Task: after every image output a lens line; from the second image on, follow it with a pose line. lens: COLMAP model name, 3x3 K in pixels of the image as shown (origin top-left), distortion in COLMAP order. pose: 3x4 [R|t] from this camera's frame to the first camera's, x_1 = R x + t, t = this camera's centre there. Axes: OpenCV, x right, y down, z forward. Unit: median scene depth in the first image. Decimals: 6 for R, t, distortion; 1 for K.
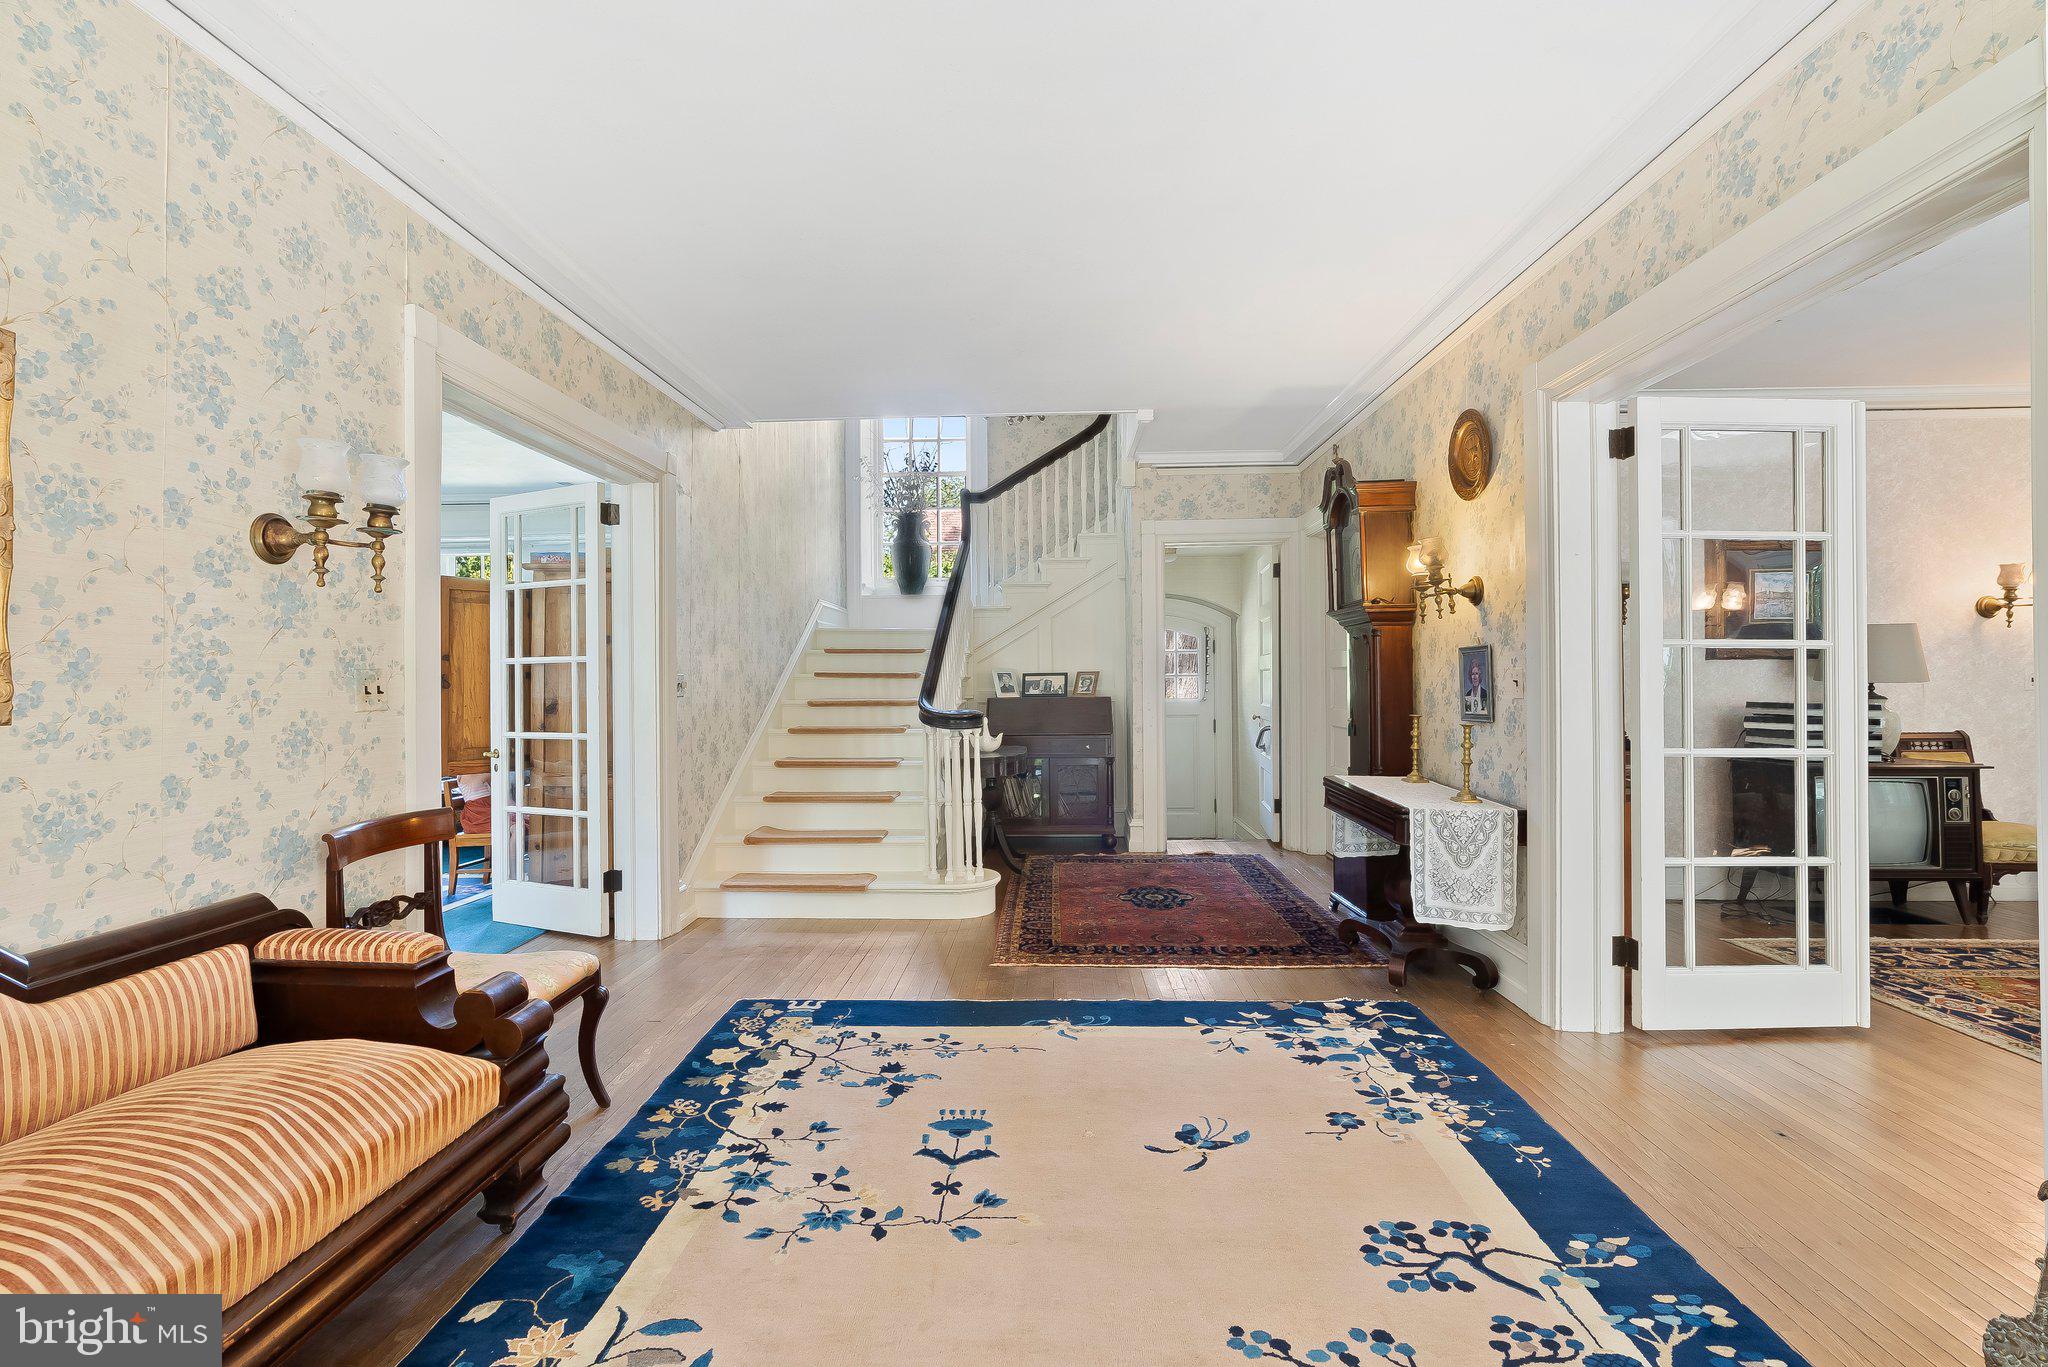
lens RADIAL K [[948.5, 0, 1012.7], [0, 948.5, 673.7], [0, 0, 1]] dist [-0.011808, 0.003081]
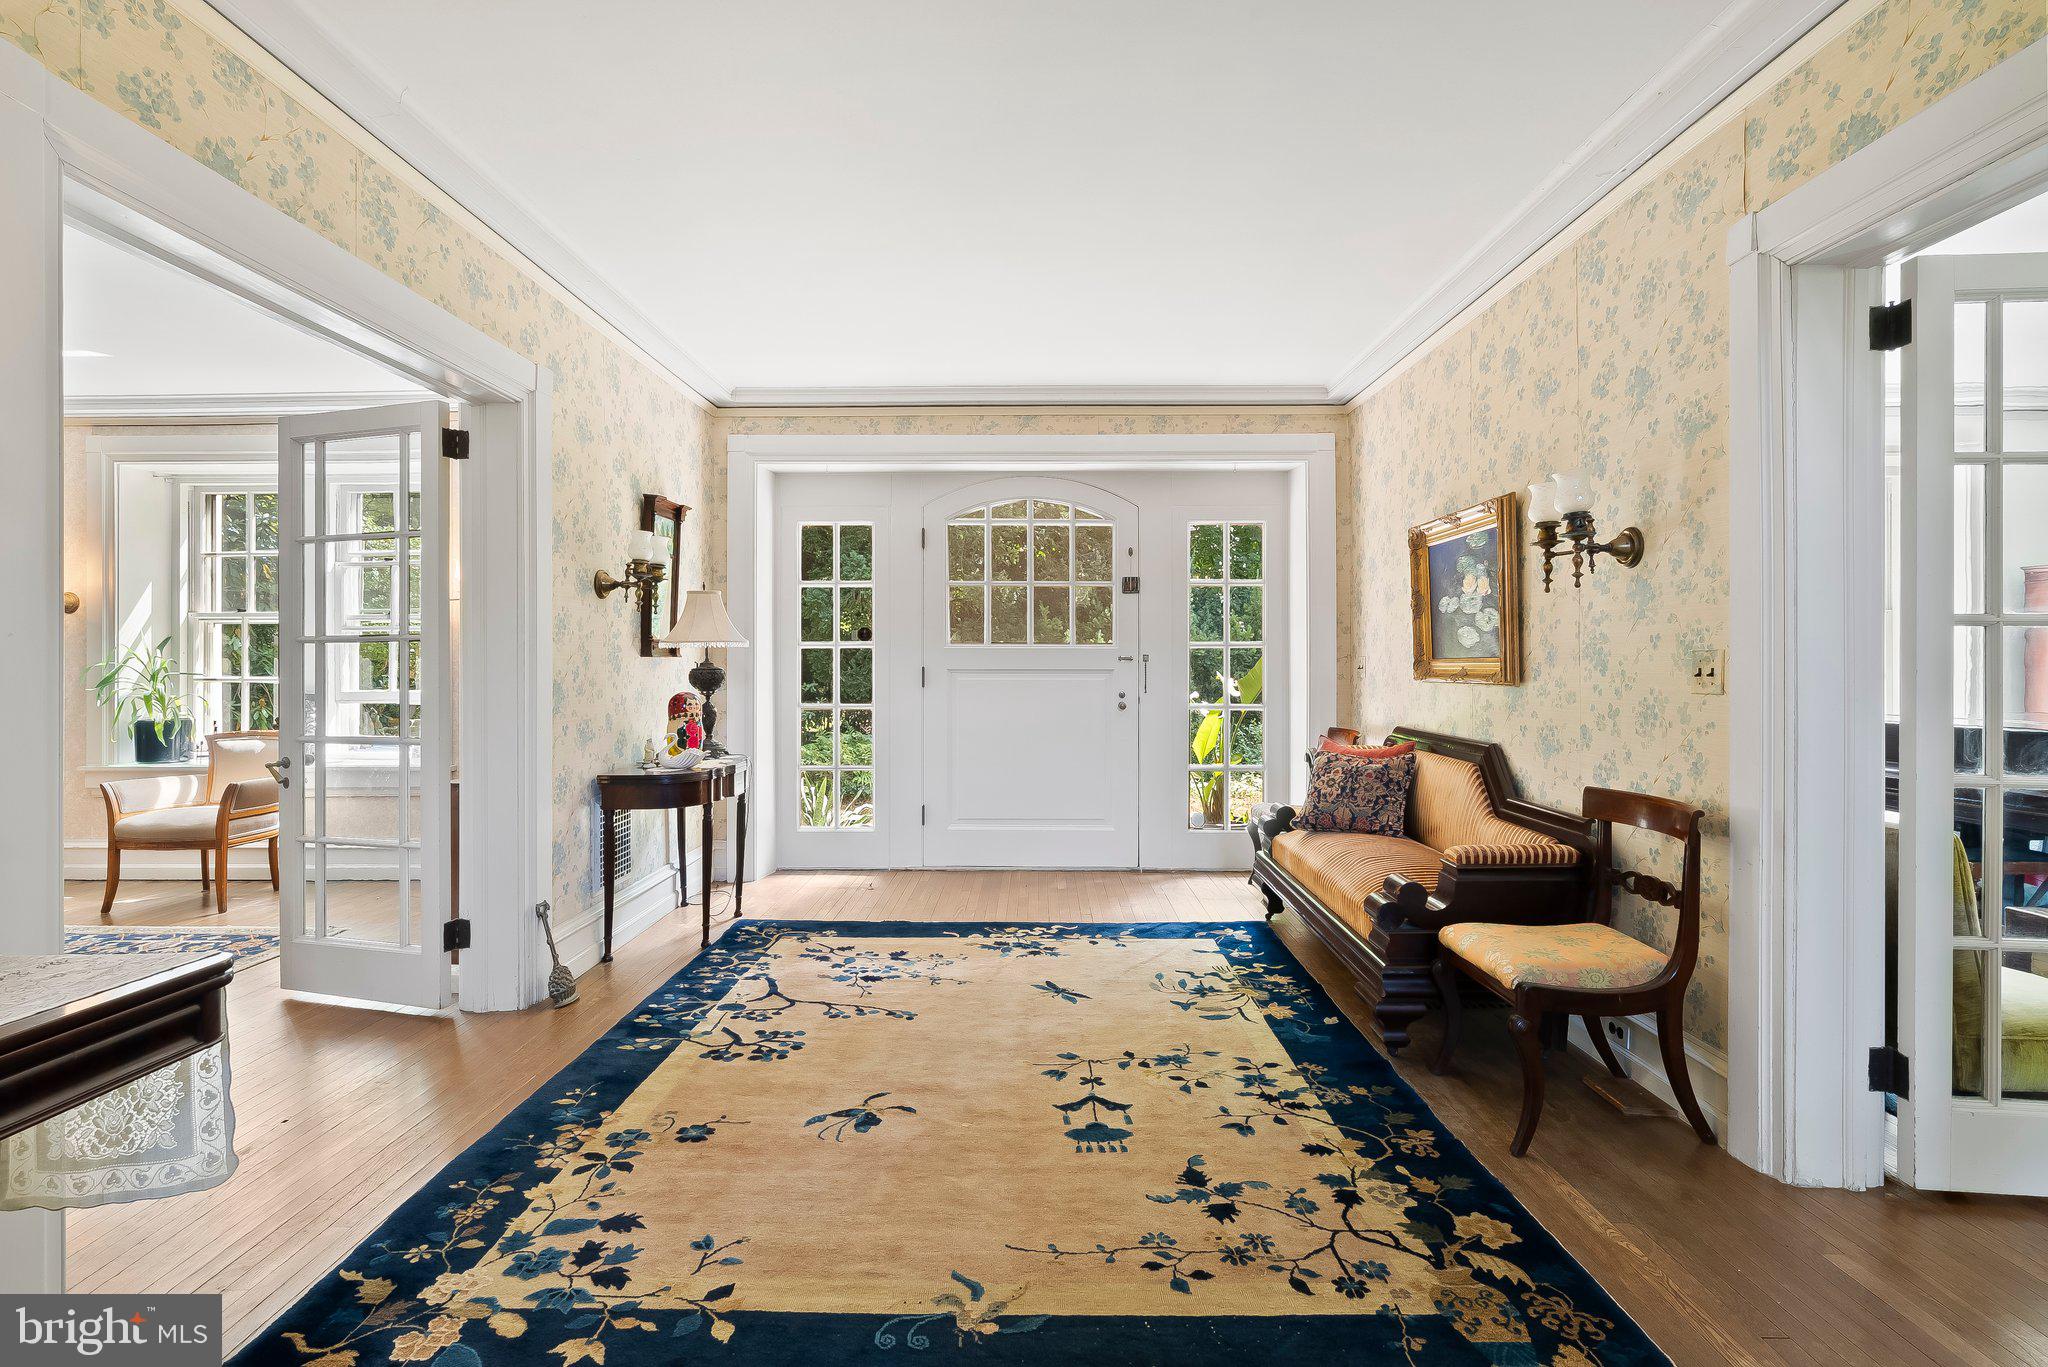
lens RADIAL K [[948.5, 0, 1023.9], [0, 948.5, 678.2], [0, 0, 1]] dist [-0.011808, 0.003081]
pose [[-0.999342, 0.008967, -0.035155, 0.050961], [0.008564, 0.999896, 0.011586, 0.006467], [0.035255, 0.011277, -0.999315, 2.008485]]
